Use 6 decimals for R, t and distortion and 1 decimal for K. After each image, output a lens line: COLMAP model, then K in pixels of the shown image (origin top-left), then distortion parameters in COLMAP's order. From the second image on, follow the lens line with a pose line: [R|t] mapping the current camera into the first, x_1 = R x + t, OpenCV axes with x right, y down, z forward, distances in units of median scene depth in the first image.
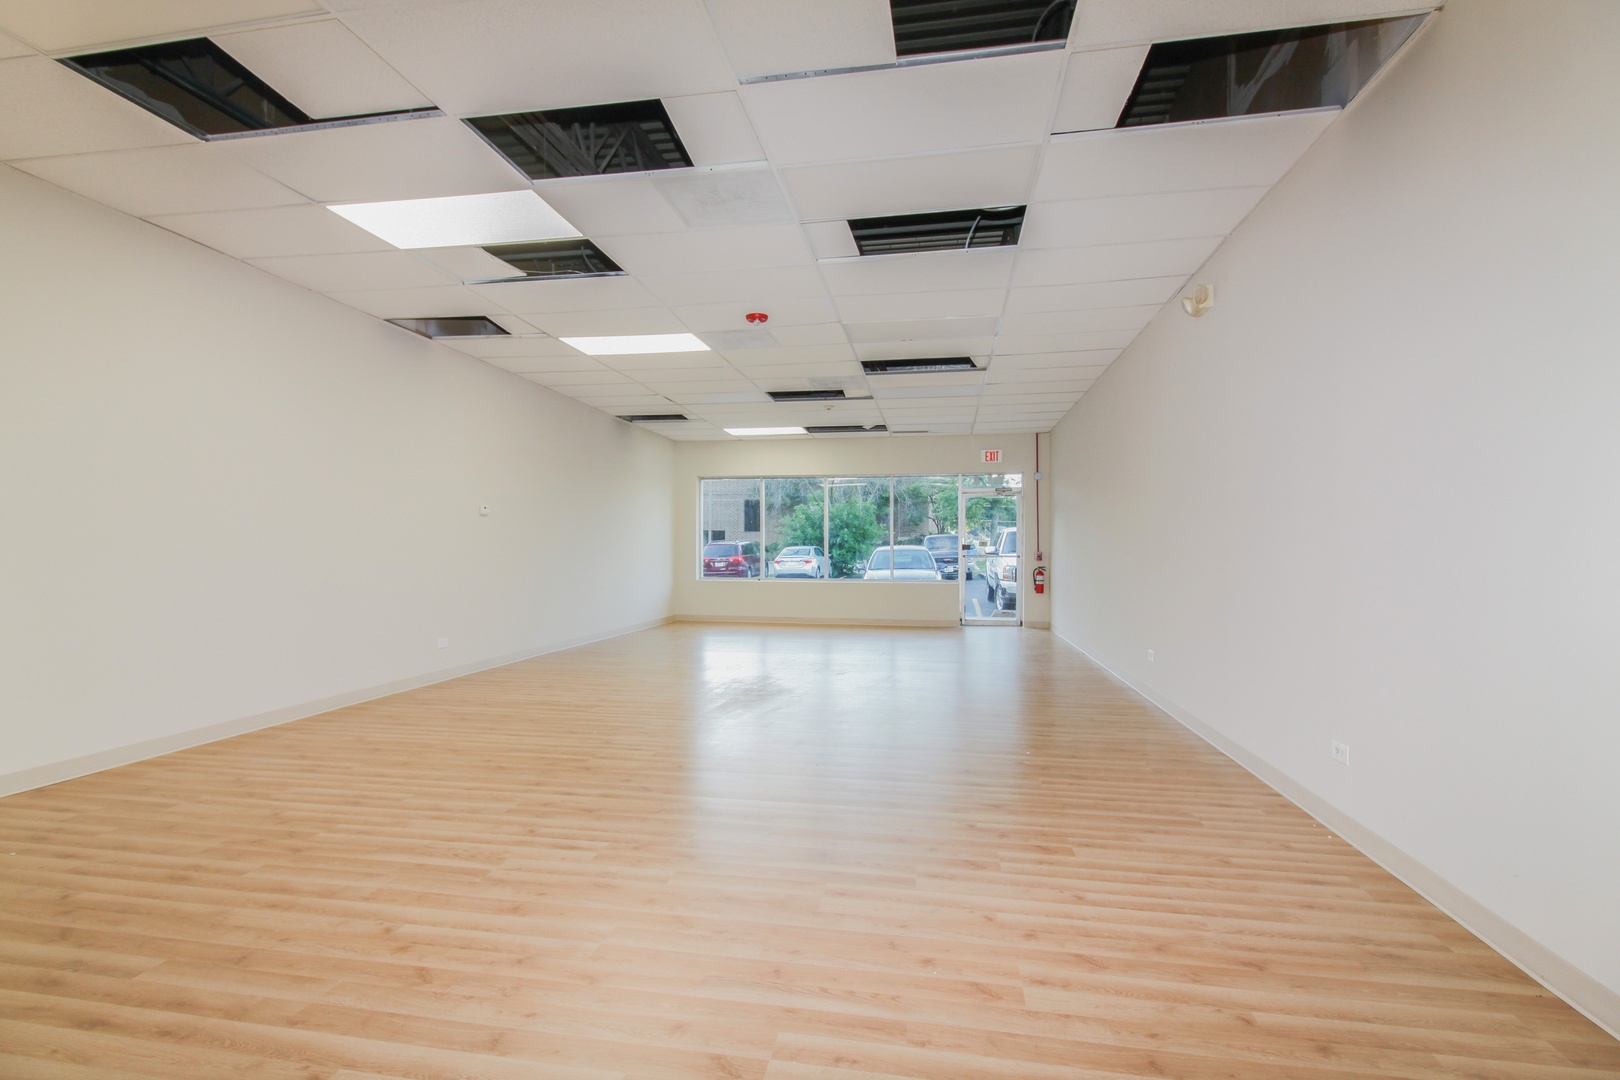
lens RADIAL K [[754.7, 0, 810.0], [0, 754.7, 540.0], [0, 0, 1]] dist [0.028510, -0.016733]
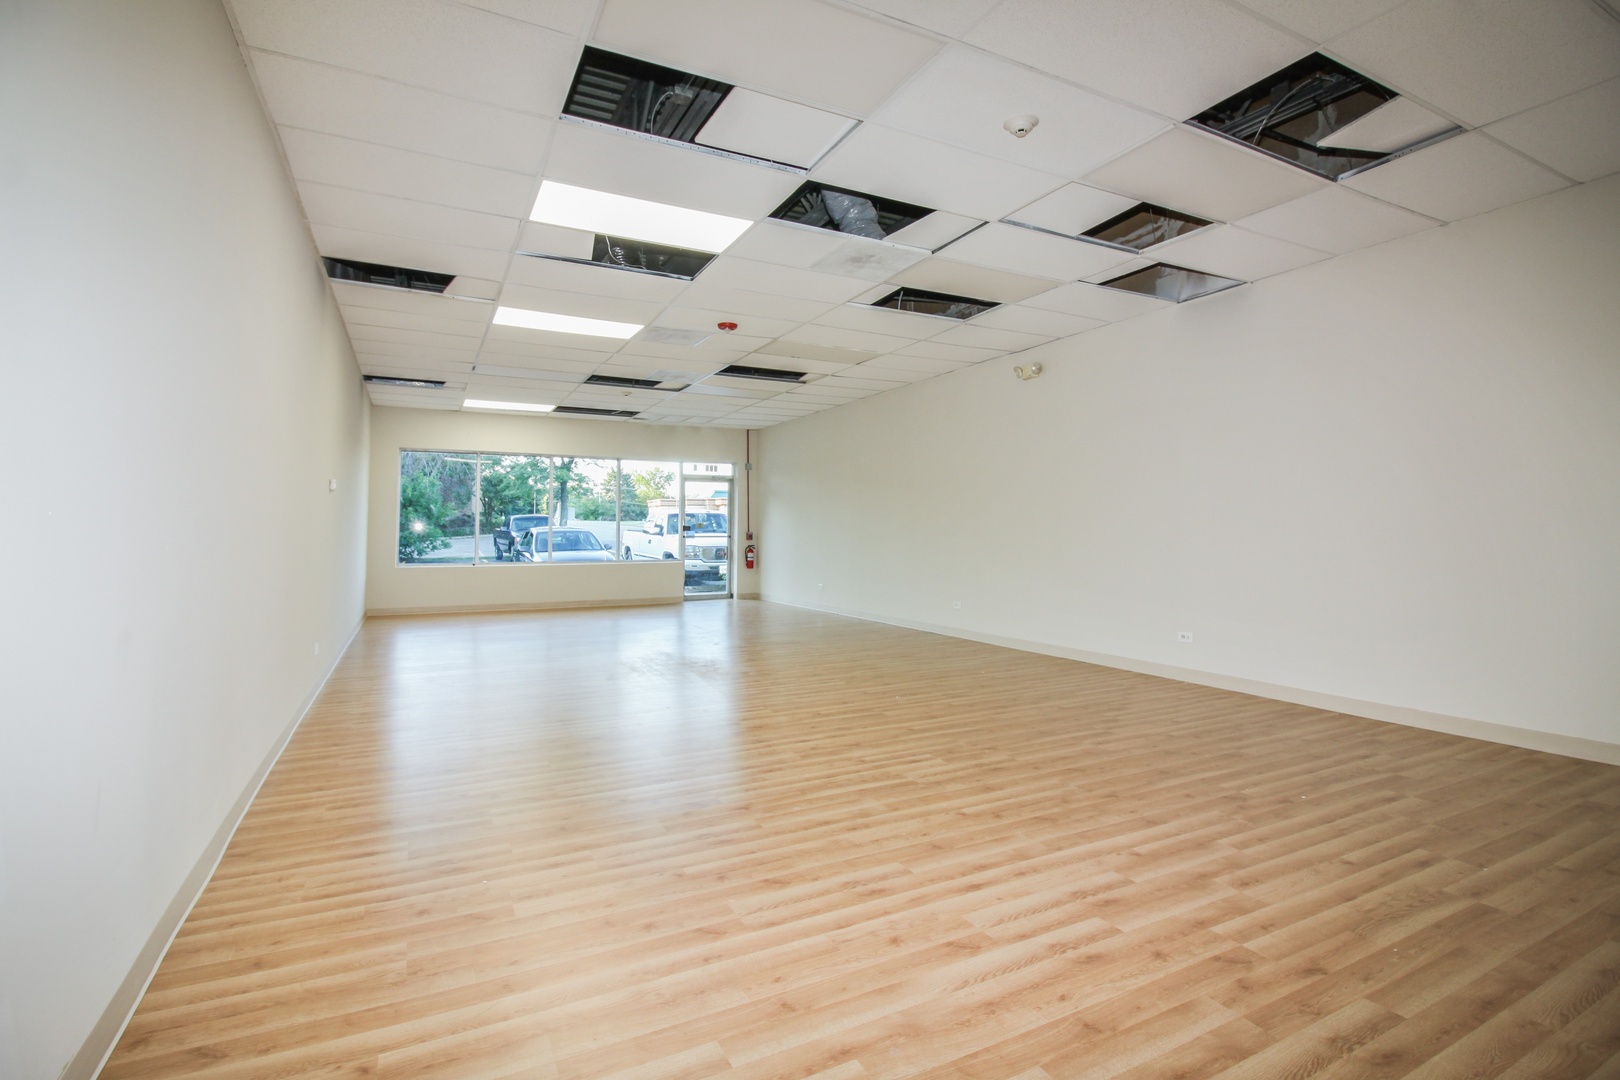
lens RADIAL K [[767.4, 0, 812.8], [0, 767.4, 479.9], [0, 0, 1]] dist [-0.015376, -0.000091]
pose [[0.790541, 0.036262, 0.611335, -0.360715], [-0.004282, 0.998548, -0.053693, -0.001722], [-0.612394, 0.039829, 0.789549, 0.014505]]
